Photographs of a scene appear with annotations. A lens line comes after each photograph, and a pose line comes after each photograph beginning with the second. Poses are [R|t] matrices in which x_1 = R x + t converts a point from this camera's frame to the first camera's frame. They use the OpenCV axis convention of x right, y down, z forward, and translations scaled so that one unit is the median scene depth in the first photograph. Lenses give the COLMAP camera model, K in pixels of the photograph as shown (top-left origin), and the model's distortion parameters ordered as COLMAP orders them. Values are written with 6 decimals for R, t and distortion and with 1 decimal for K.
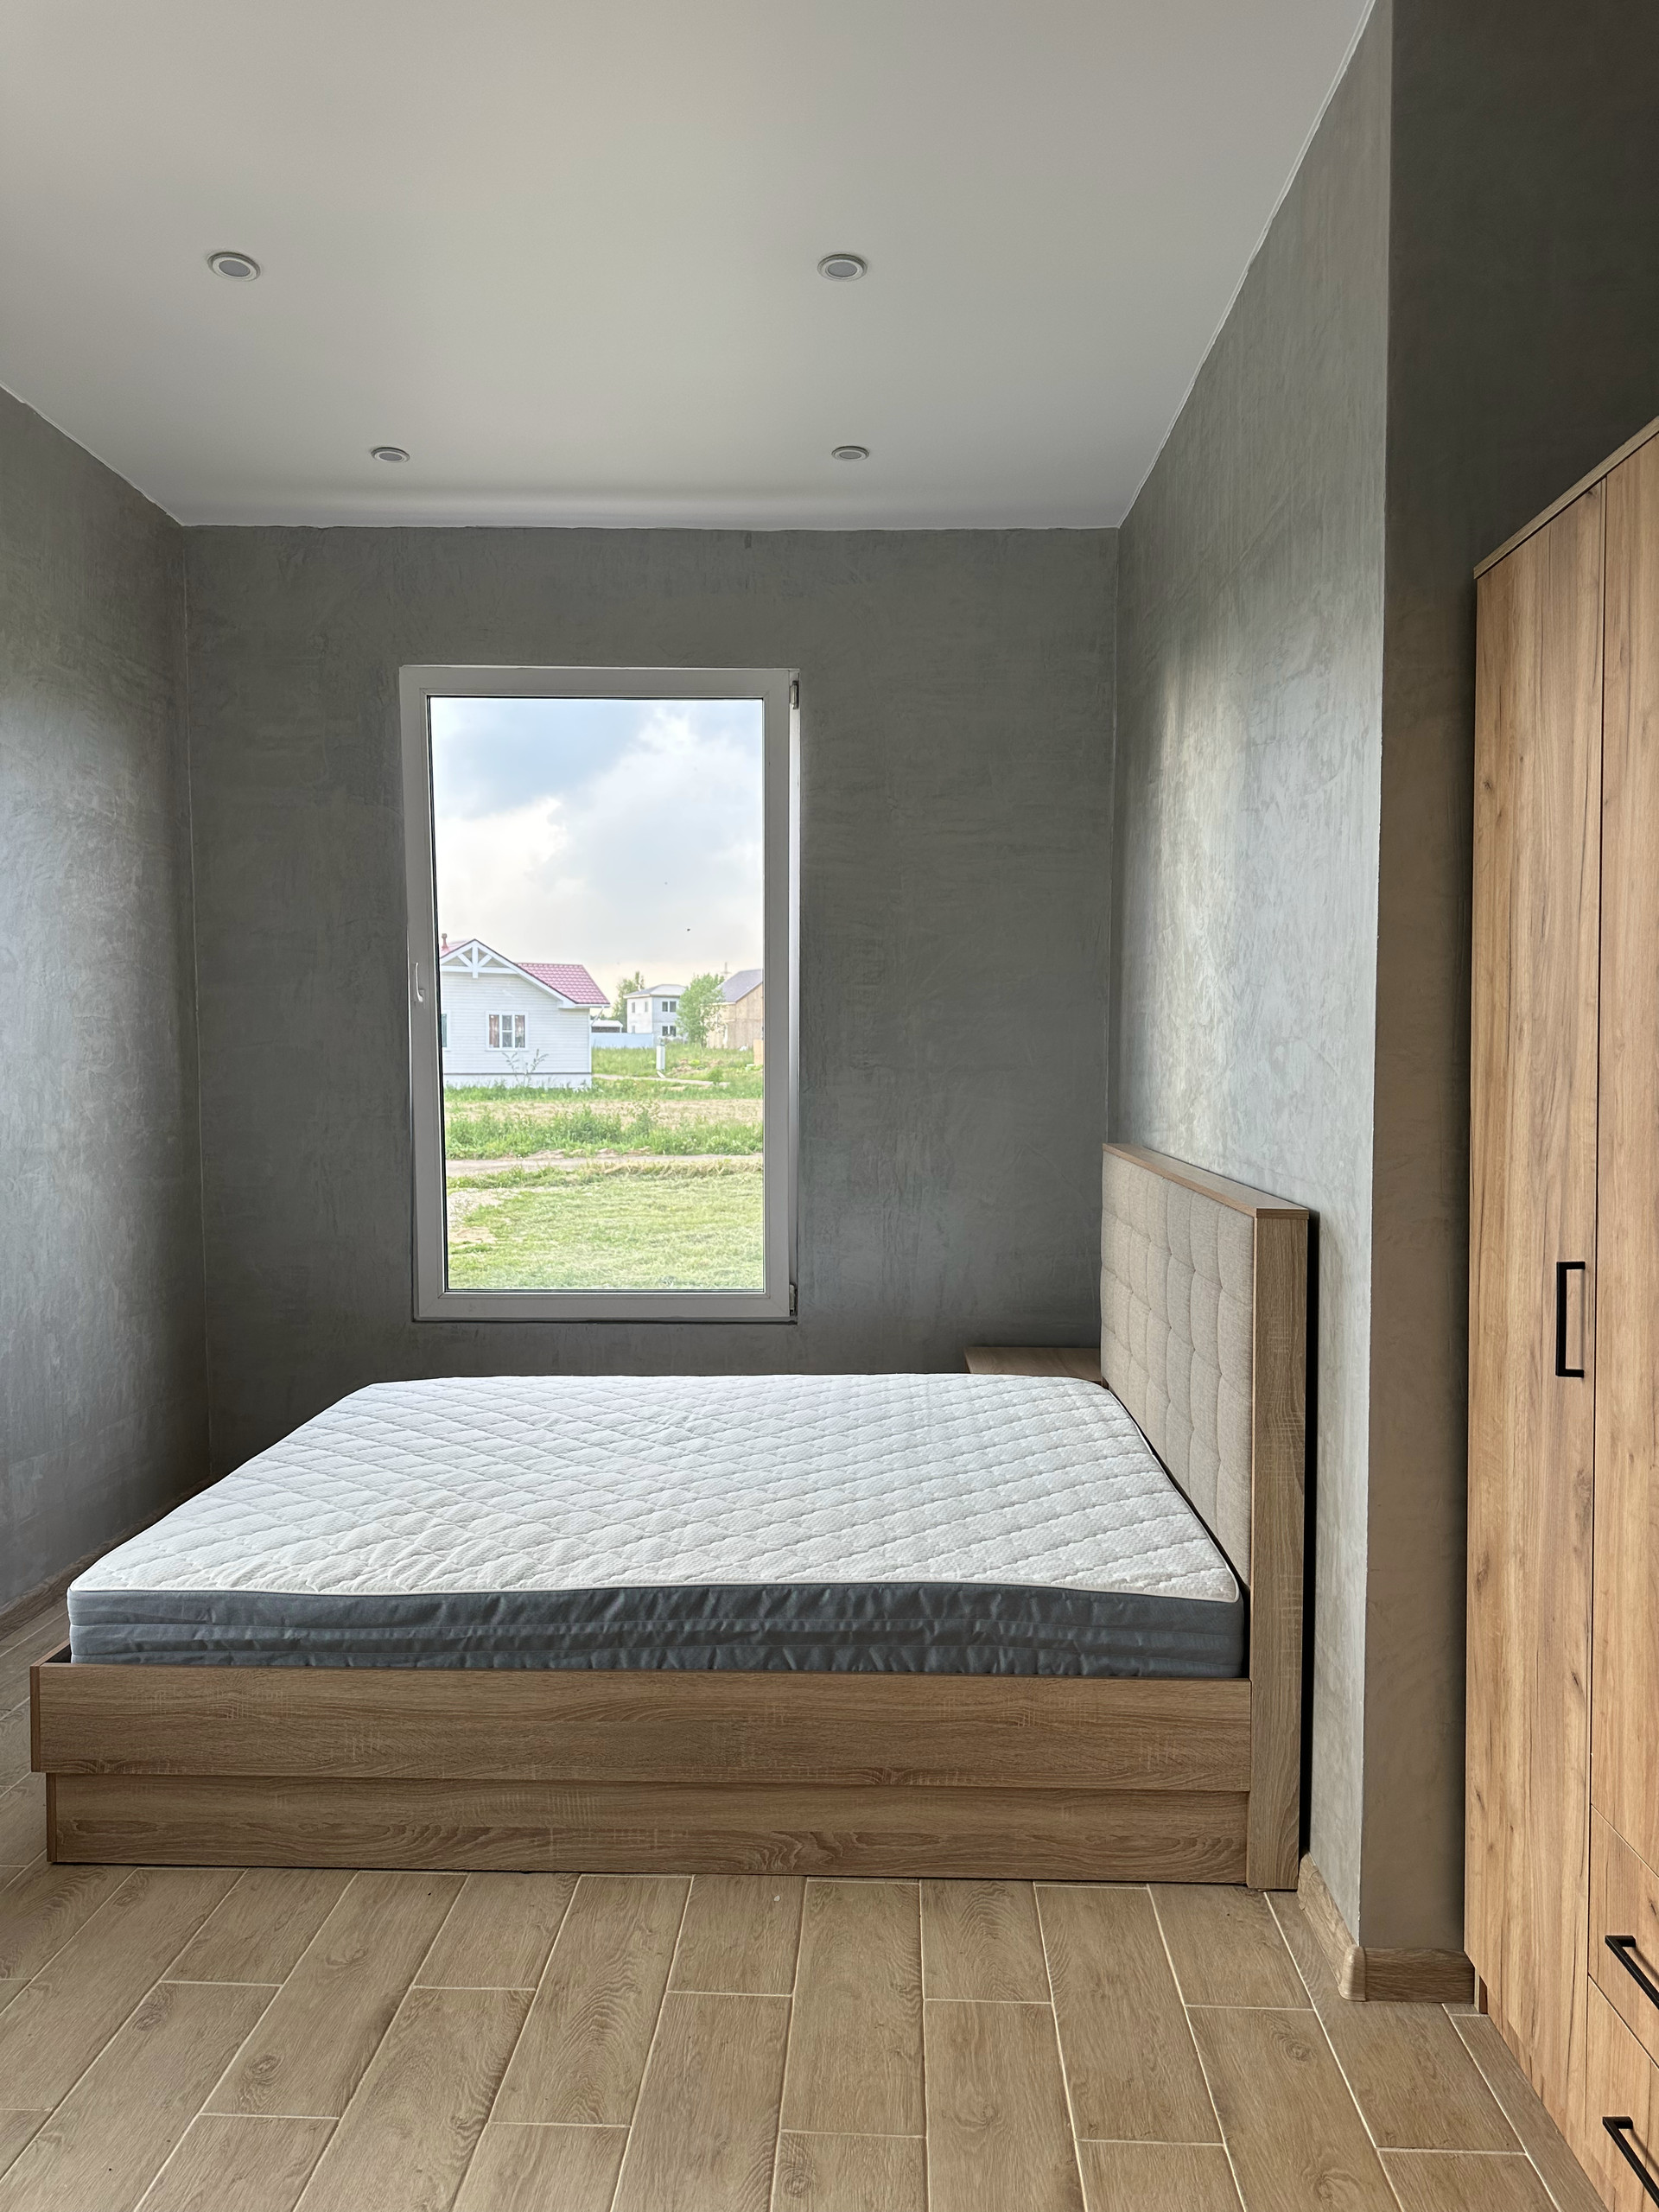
lens RADIAL K [[1503.4, 0, 829.5], [0, 1503.4, 1106.0], [0, 0, 1]] dist [0.002633, -0.065779]
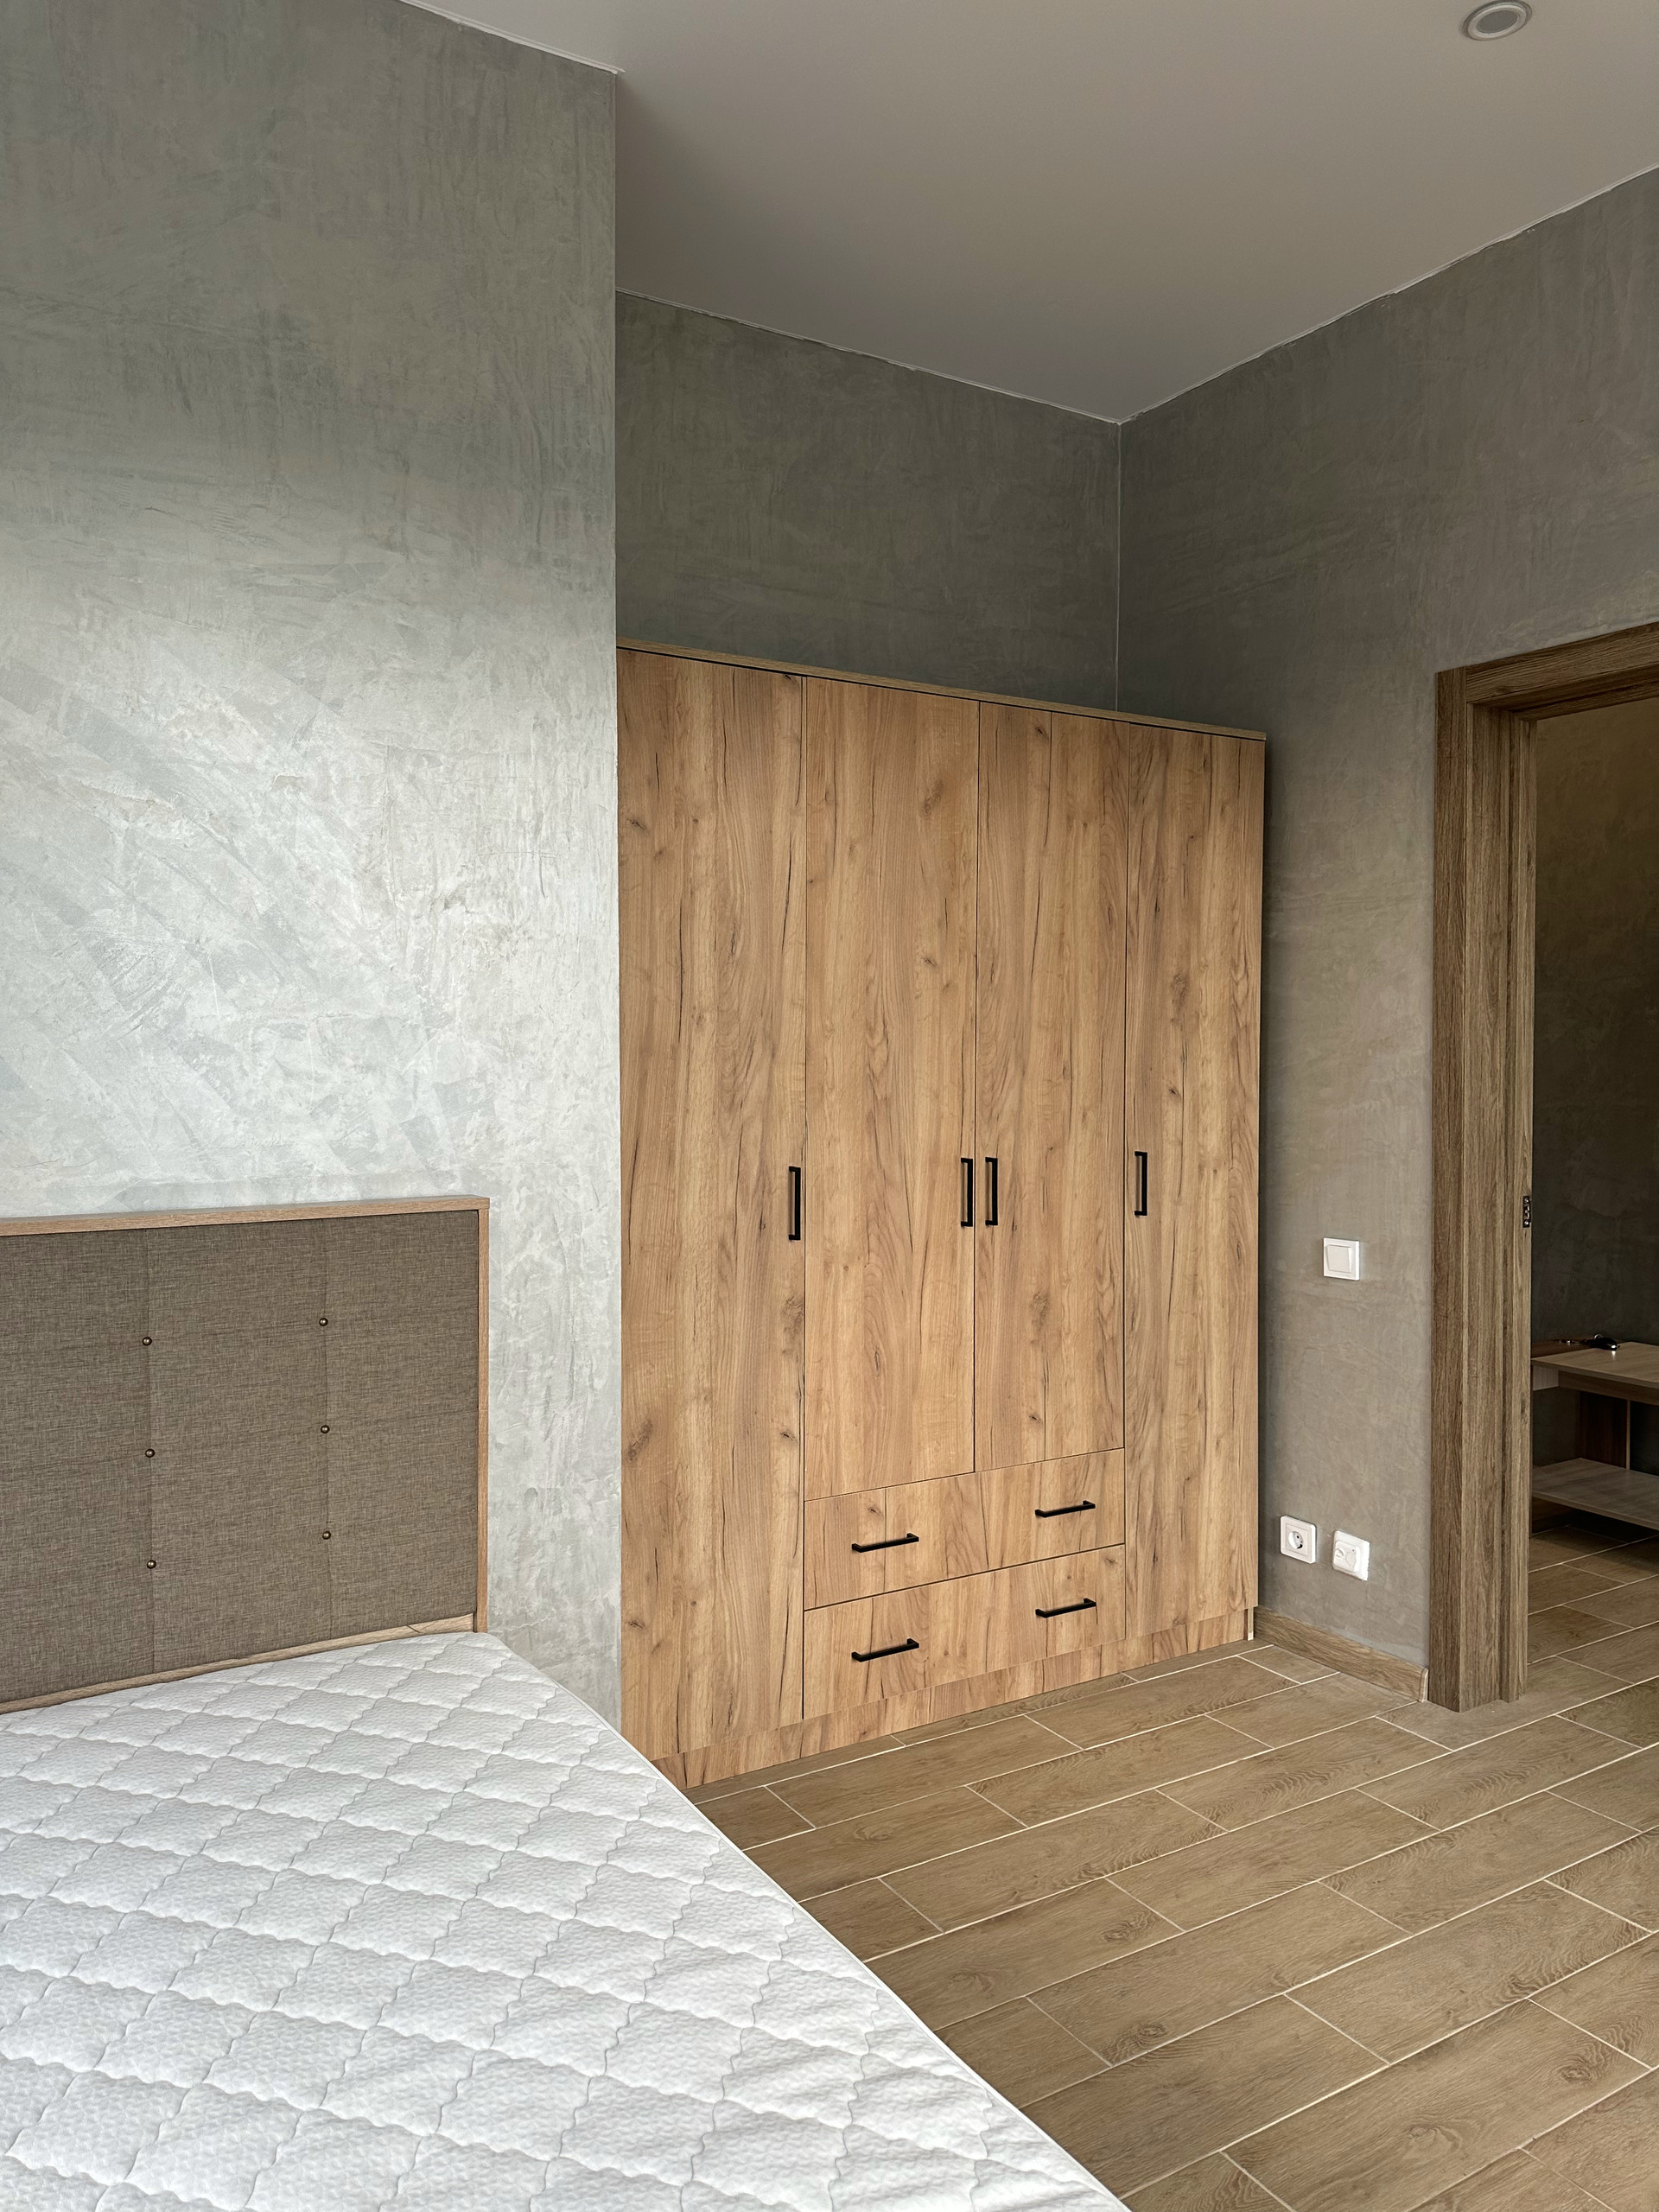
lens RADIAL K [[1503.4, 0, 829.5], [0, 1503.4, 1106.0], [0, 0, 1]] dist [0.002633, -0.065779]
pose [[-0.570675, -0.027184, 0.820726, -0.800625], [0.033767, 0.997830, 0.056528, -0.046692], [-0.820481, 0.059973, -0.568519, 1.819544]]
